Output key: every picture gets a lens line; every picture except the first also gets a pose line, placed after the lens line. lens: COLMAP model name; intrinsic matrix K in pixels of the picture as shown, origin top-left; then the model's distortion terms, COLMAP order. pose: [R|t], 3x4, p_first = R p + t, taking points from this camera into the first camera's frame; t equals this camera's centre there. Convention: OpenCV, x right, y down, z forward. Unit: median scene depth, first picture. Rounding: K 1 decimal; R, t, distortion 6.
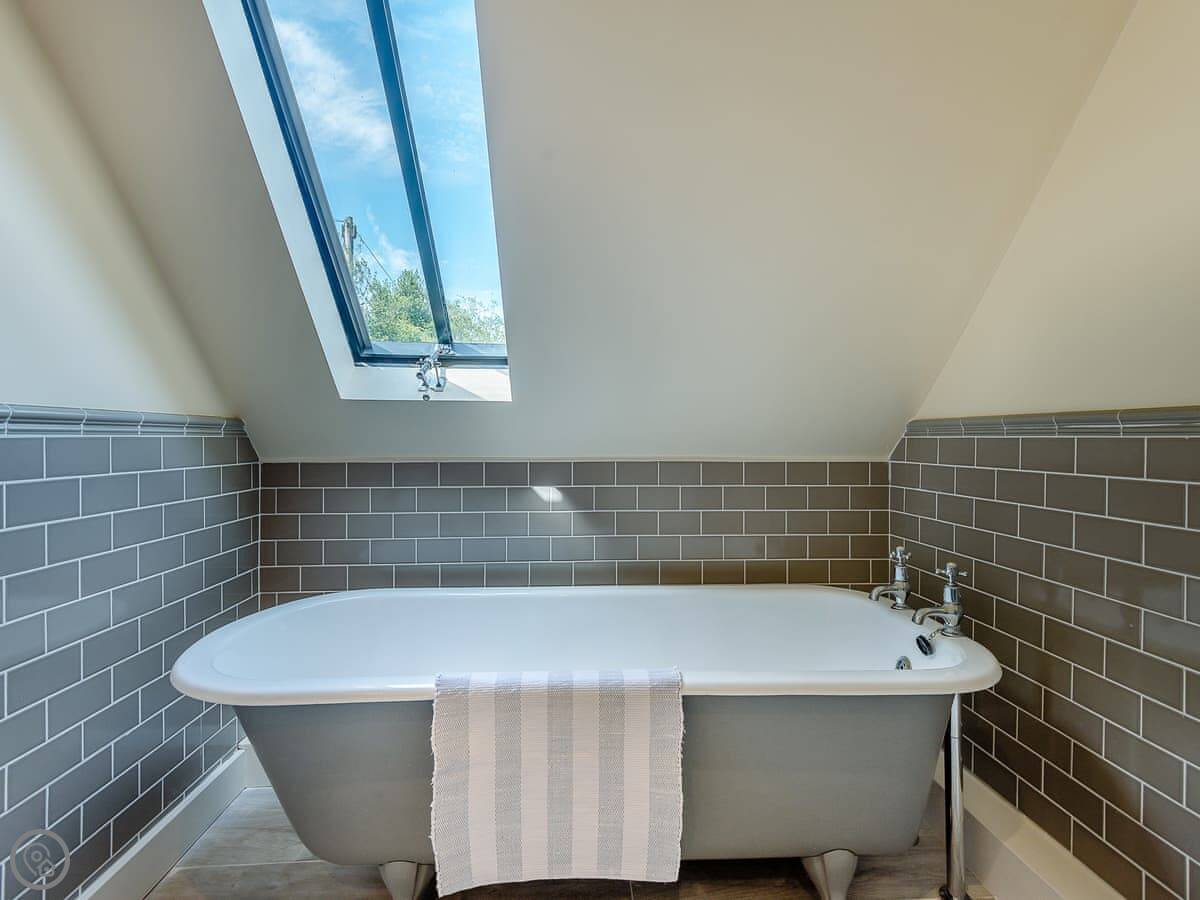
lens RADIAL K [[541.8, 0, 597.5], [0, 541.8, 443.1], [0, 0, 1]] dist [0.013584, -0.000427]
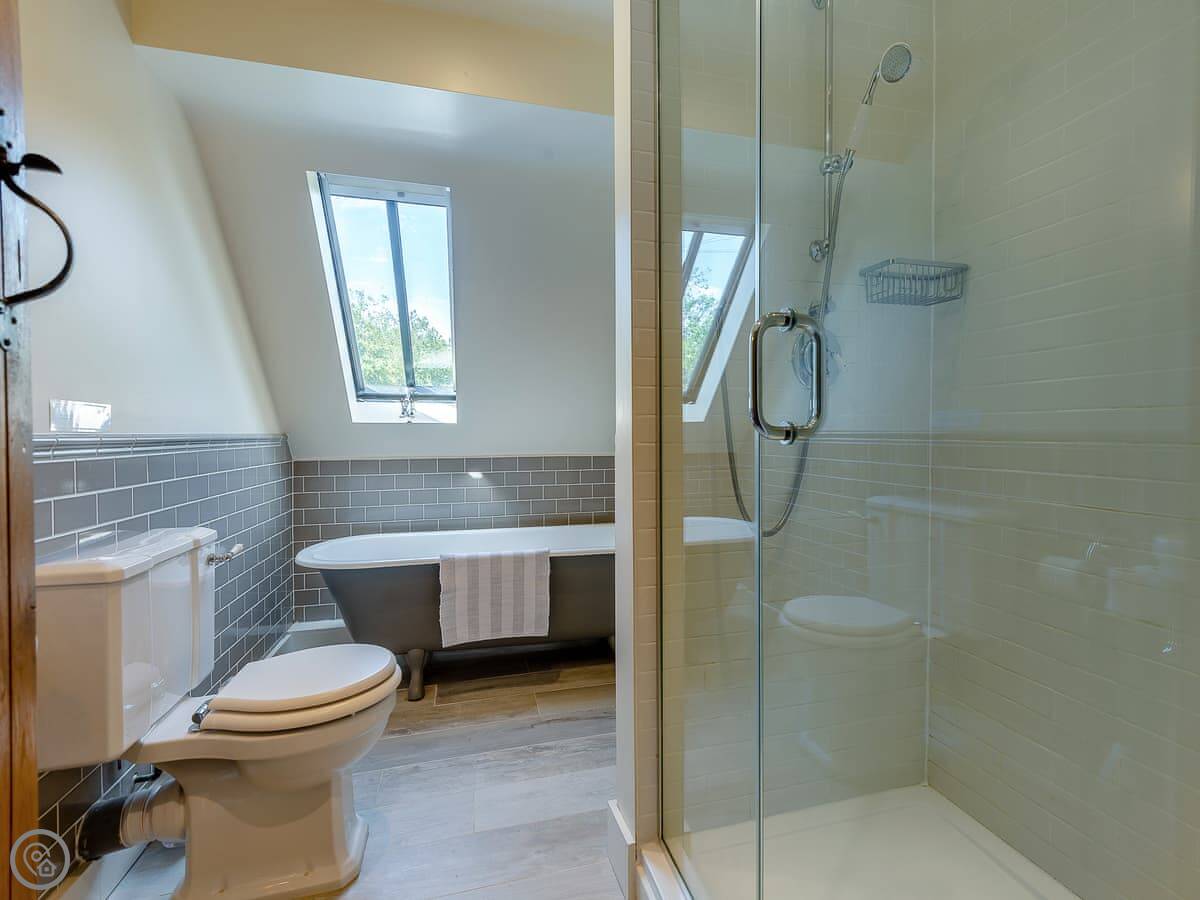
lens RADIAL K [[541.8, 0, 610.8], [0, 541.8, 437.2], [0, 0, 1]] dist [0.013584, -0.000427]
pose [[0.976793, -0.006703, 0.214079, -0.048807], [0.007145, 0.999974, -0.001292, -0.026014], [-0.214065, 0.002791, 0.976815, -0.797228]]
